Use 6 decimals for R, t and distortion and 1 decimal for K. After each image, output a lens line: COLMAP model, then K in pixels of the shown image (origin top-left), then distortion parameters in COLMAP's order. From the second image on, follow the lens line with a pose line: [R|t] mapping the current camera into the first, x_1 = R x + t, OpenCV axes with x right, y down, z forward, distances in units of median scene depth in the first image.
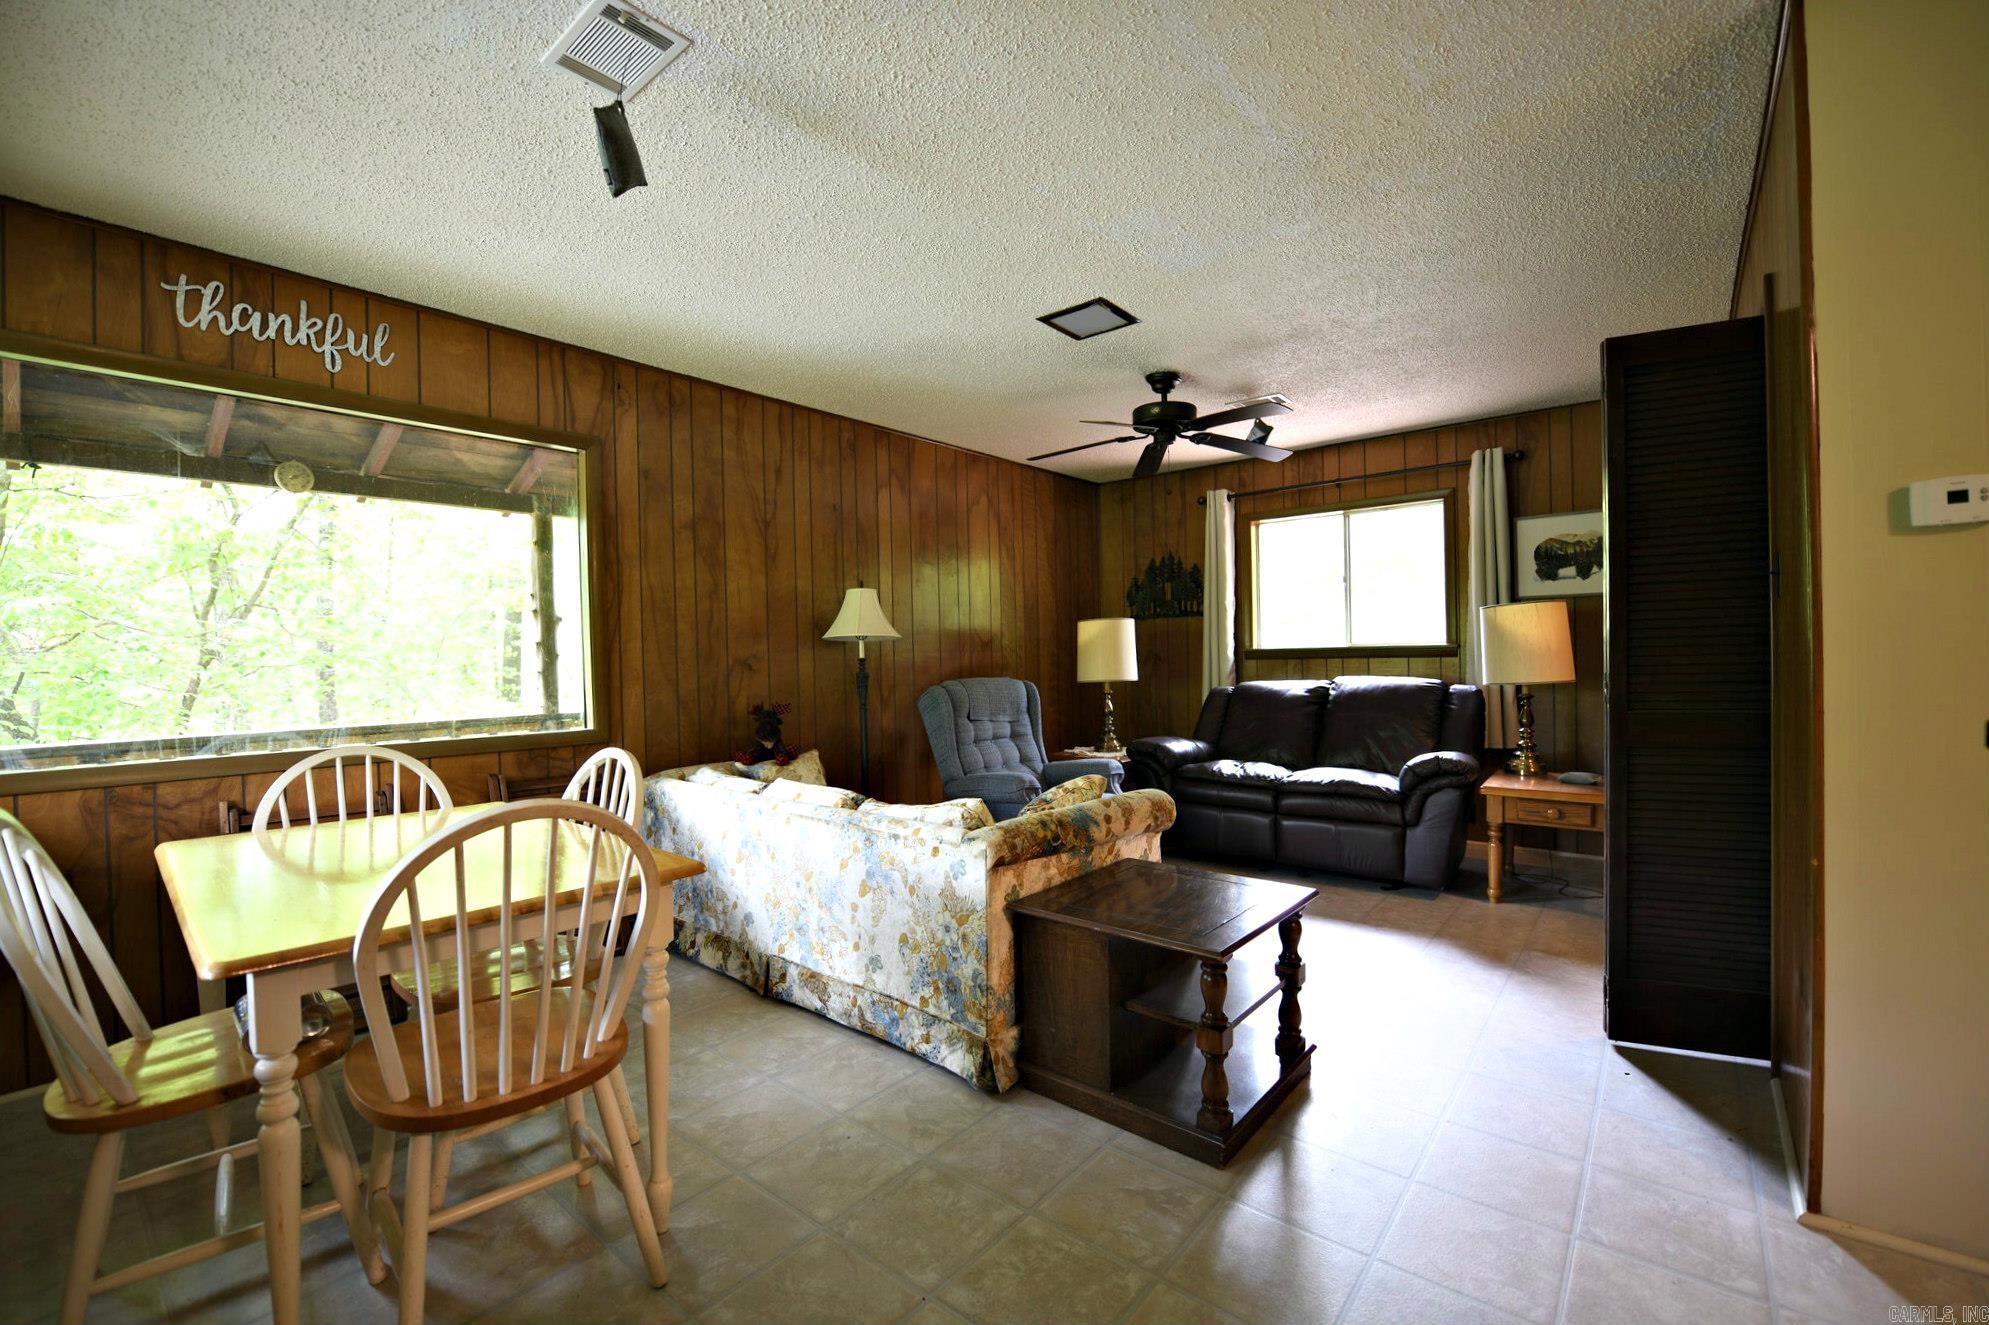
lens RADIAL K [[829.5, 0, 992.1], [0, 829.5, 658.4], [0, 0, 1]] dist [-0.016225, -0.000381]
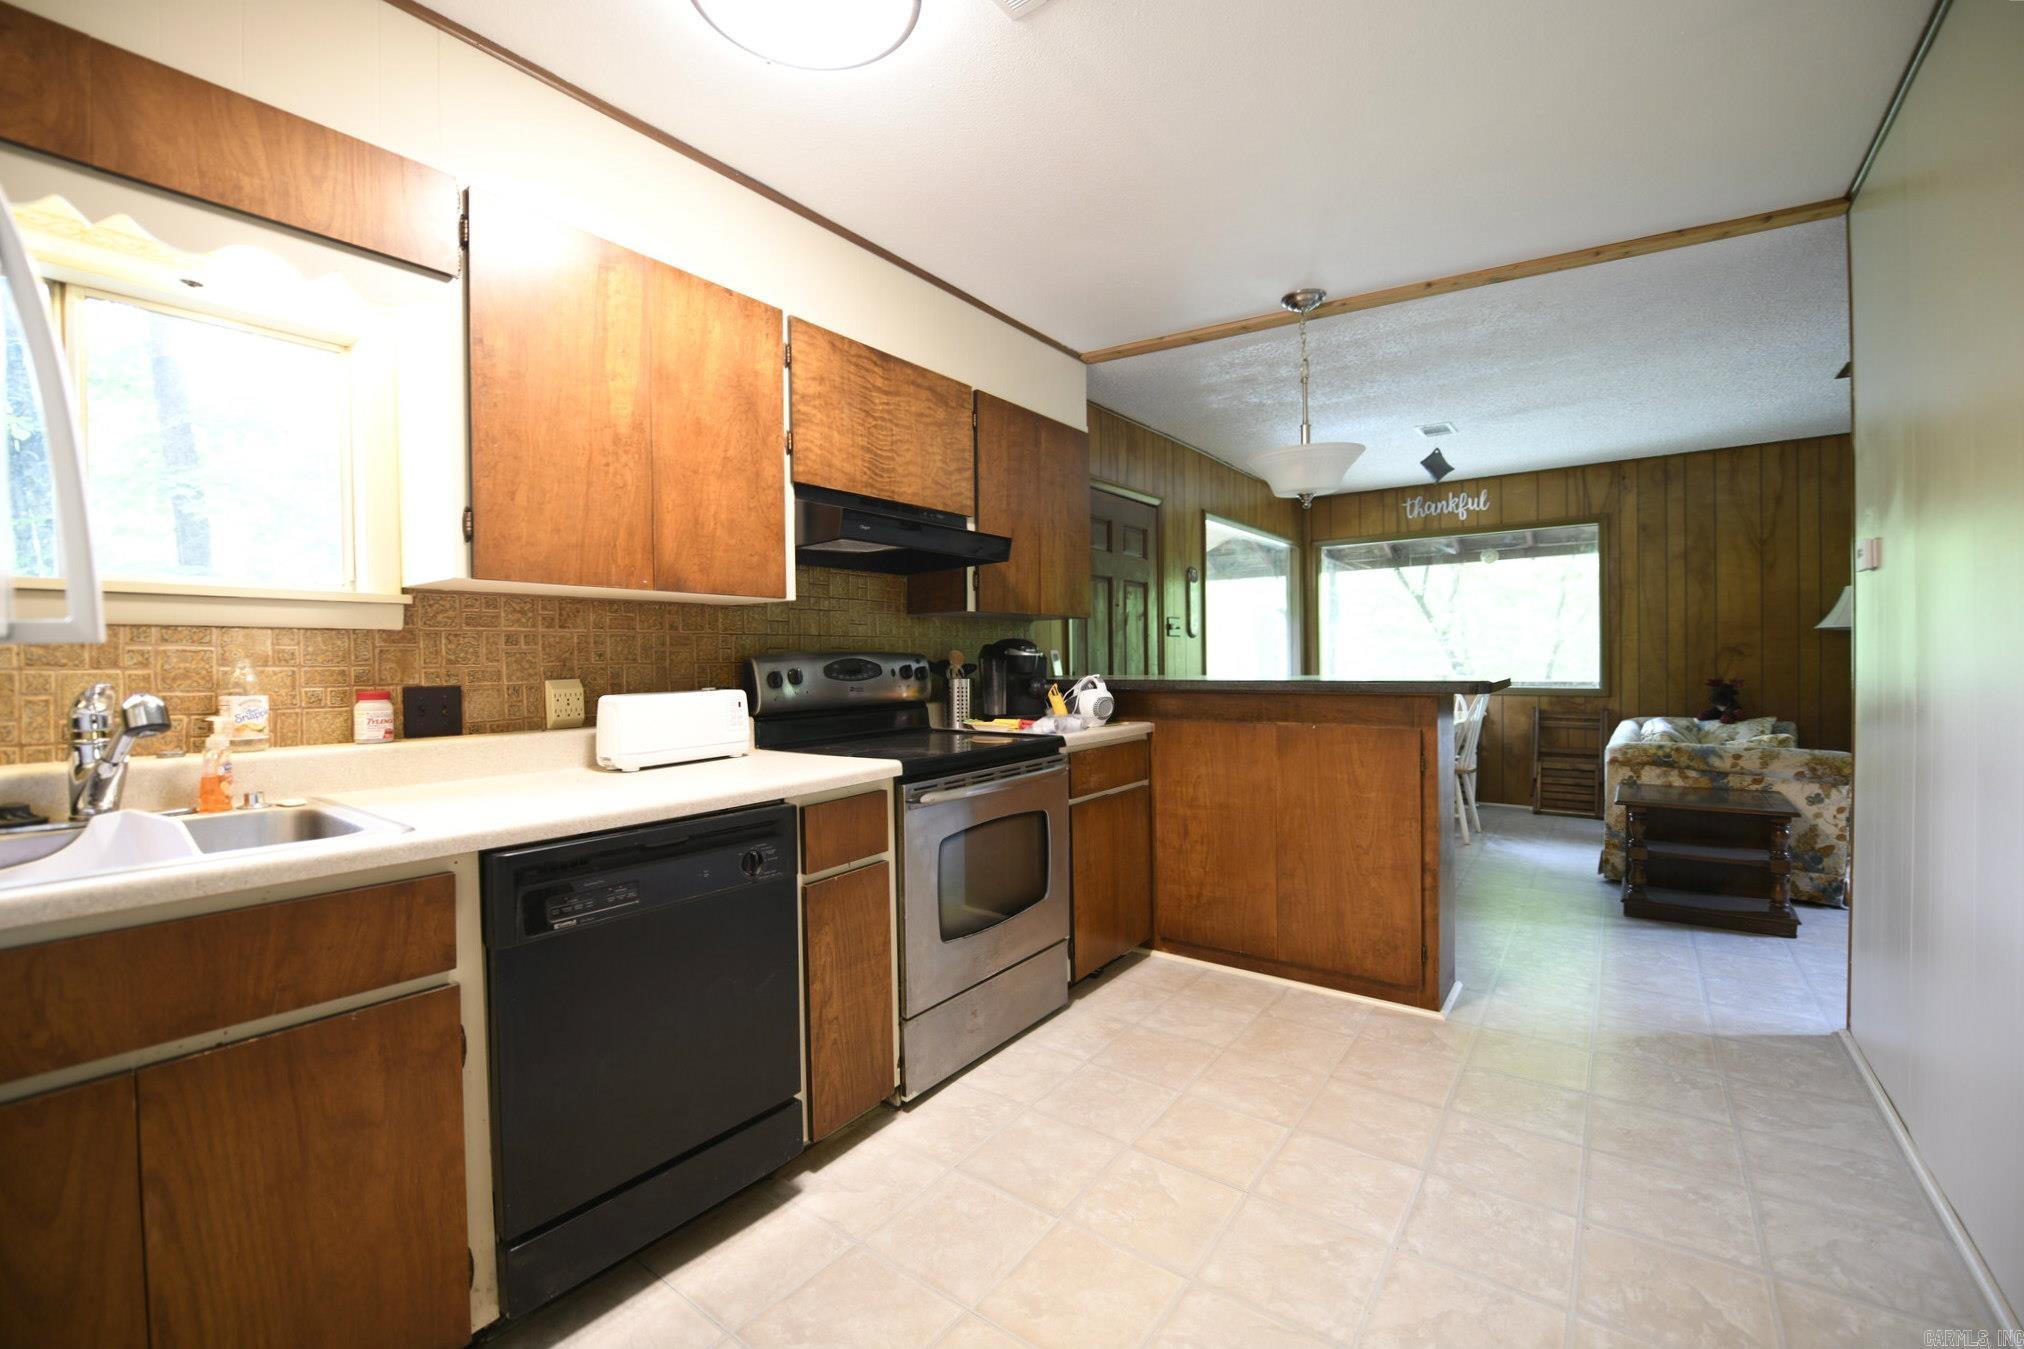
lens RADIAL K [[820.5, 0, 1010.5], [0, 820.5, 671.7], [0, 0, 1]] dist [-0.011948, -0.005509]
pose [[0.045053, 0.035422, -0.998356, 0.901189], [0.010264, 0.999302, 0.035919, -0.016278], [0.998932, -0.011866, 0.044658, -0.224583]]
